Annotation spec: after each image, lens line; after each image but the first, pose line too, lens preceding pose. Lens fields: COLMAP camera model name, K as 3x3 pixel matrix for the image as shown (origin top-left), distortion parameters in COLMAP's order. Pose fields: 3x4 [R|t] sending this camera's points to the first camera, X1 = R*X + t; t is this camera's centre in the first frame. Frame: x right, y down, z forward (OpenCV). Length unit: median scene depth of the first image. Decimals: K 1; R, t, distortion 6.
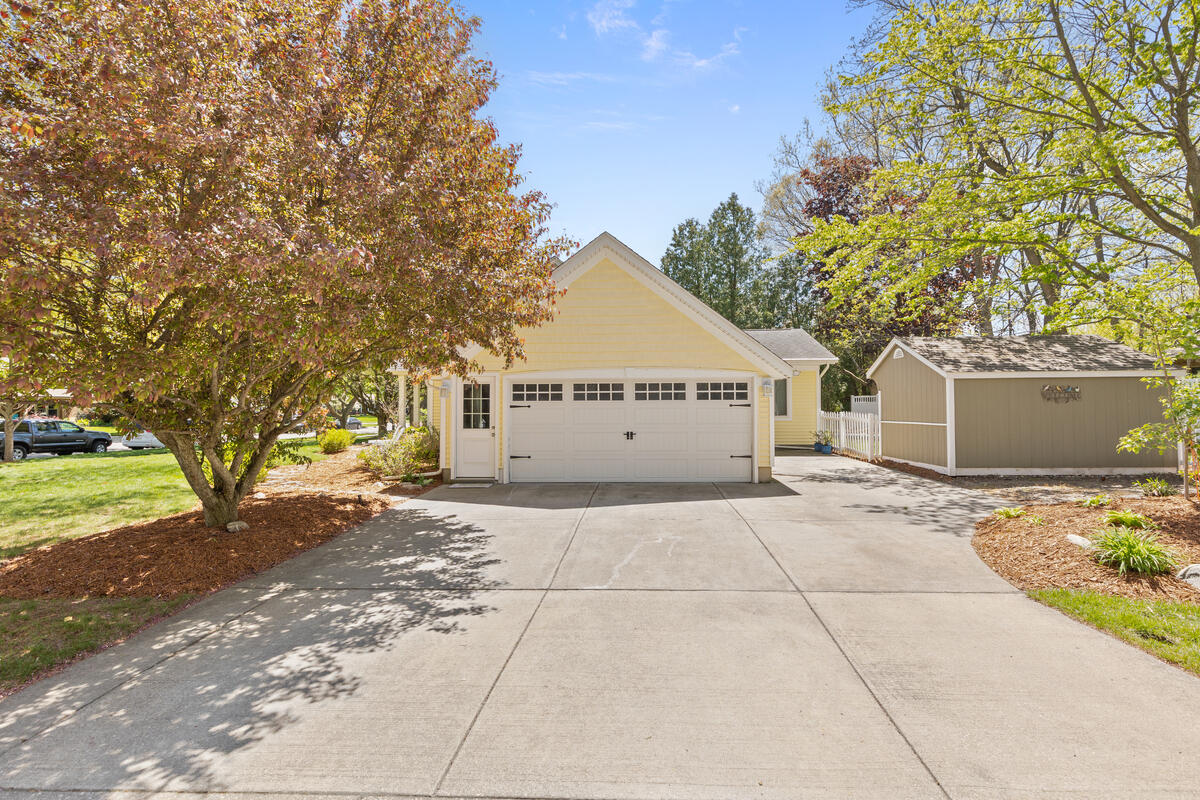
lens RADIAL K [[548.4, 0, 600.0], [0, 548.4, 400.0], [0, 0, 1]] dist [0.001120, 0.000117]
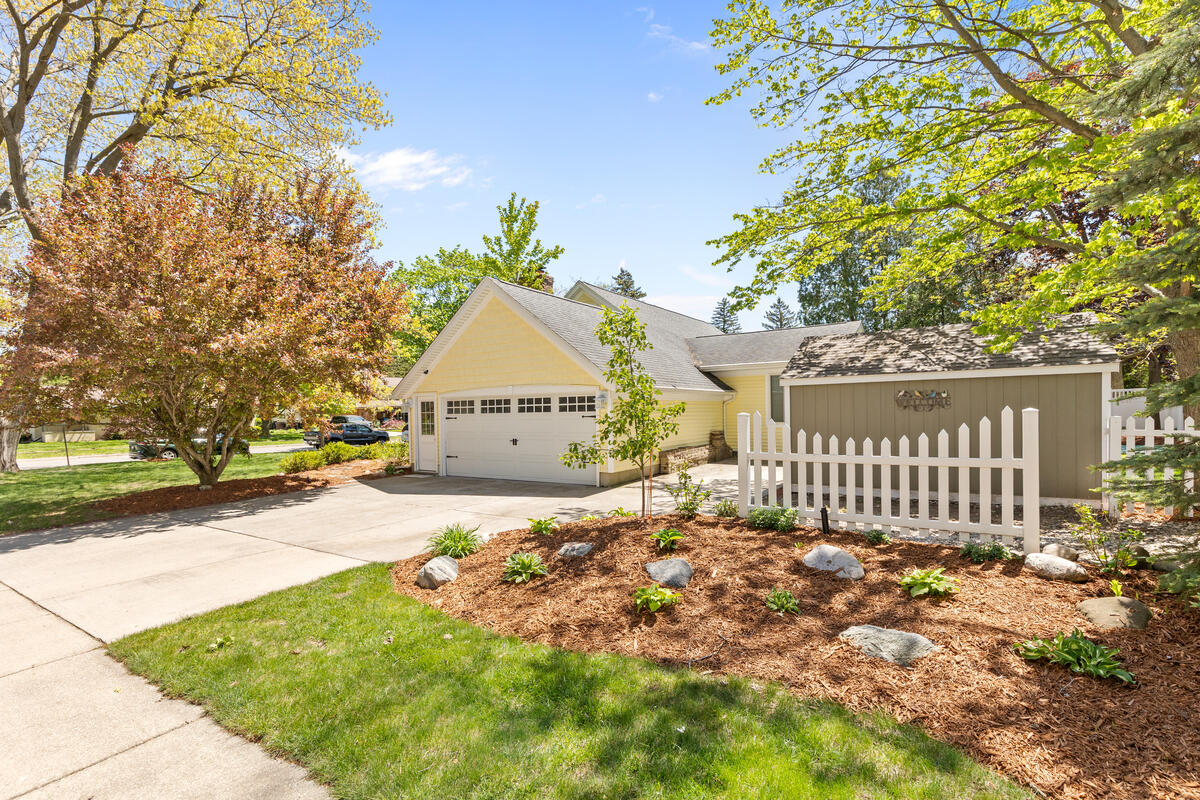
lens RADIAL K [[534.4, 0, 600.0], [0, 534.4, 400.0], [0, 0, 1]] dist [0.002270, 0.000275]
pose [[0.871650, -0.020876, -0.489685, 0.800379], [0.014951, 0.999760, -0.016007, -0.005817], [0.489901, 0.006631, 0.871753, 0.059560]]
